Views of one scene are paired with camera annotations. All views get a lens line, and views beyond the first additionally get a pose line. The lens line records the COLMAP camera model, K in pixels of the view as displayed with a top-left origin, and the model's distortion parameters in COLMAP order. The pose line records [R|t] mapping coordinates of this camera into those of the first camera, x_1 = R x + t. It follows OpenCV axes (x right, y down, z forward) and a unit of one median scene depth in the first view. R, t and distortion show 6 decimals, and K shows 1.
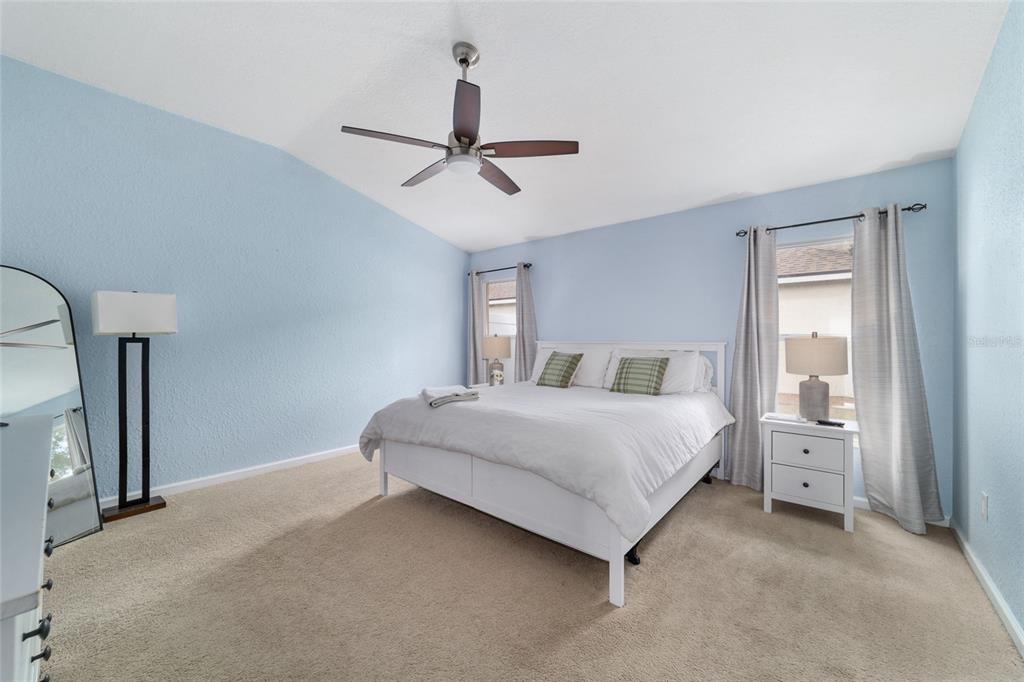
lens RADIAL K [[391.8, 0, 511.1], [0, 391.8, 339.3], [0, 0, 1]] dist [-0.001625, 0.000554]
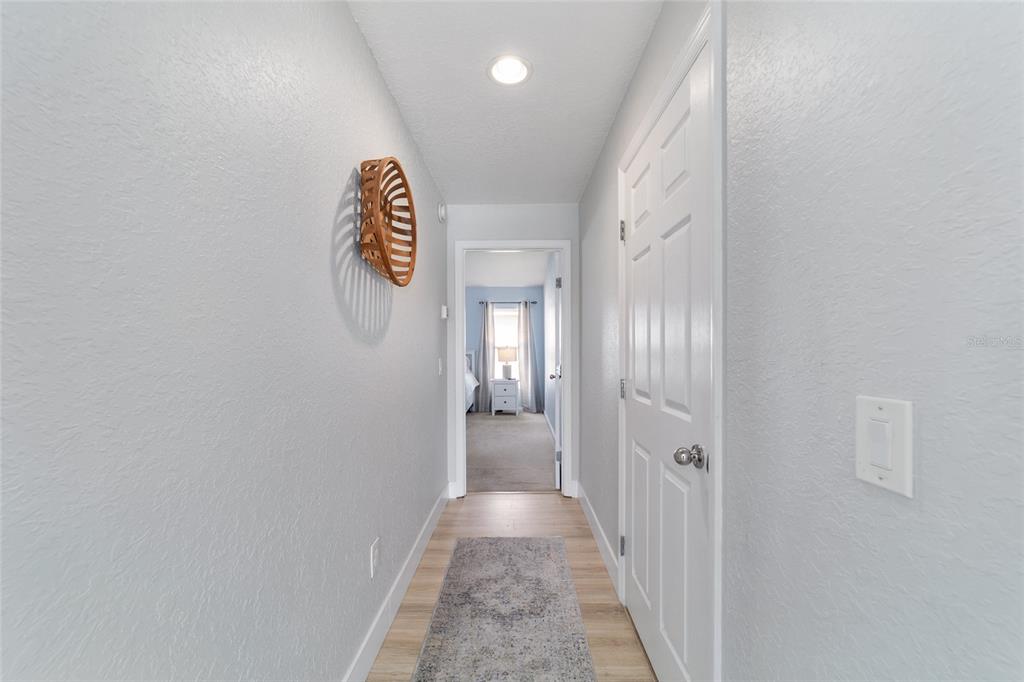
lens RADIAL K [[391.8, 0, 511.1], [0, 391.8, 339.3], [0, 0, 1]] dist [-0.001625, 0.000554]
pose [[0.777252, 0.012790, 0.629060, -0.726377], [0.004748, 0.999646, -0.026192, 0.006209], [-0.629172, 0.023344, 0.776915, -0.899709]]
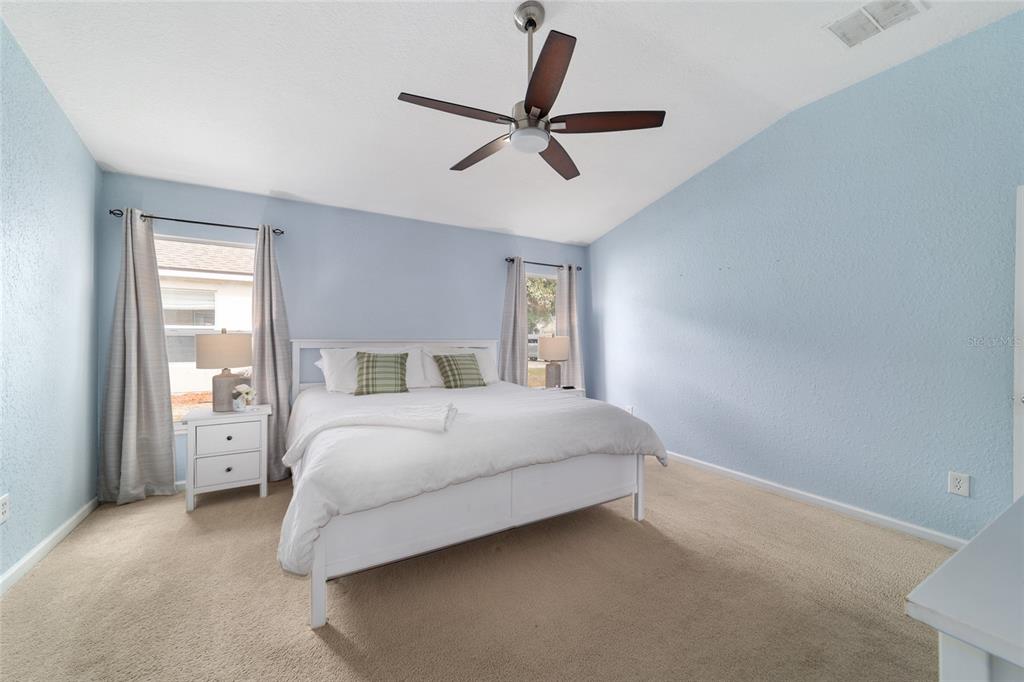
lens RADIAL K [[391.8, 0, 511.1], [0, 391.8, 339.3], [0, 0, 1]] dist [-0.001625, 0.000554]
pose [[0.344350, 0.000175, 0.938841, -0.687760], [-0.002424, 0.999997, 0.000703, 0.004120], [-0.938838, -0.002518, 0.344349, 0.529193]]
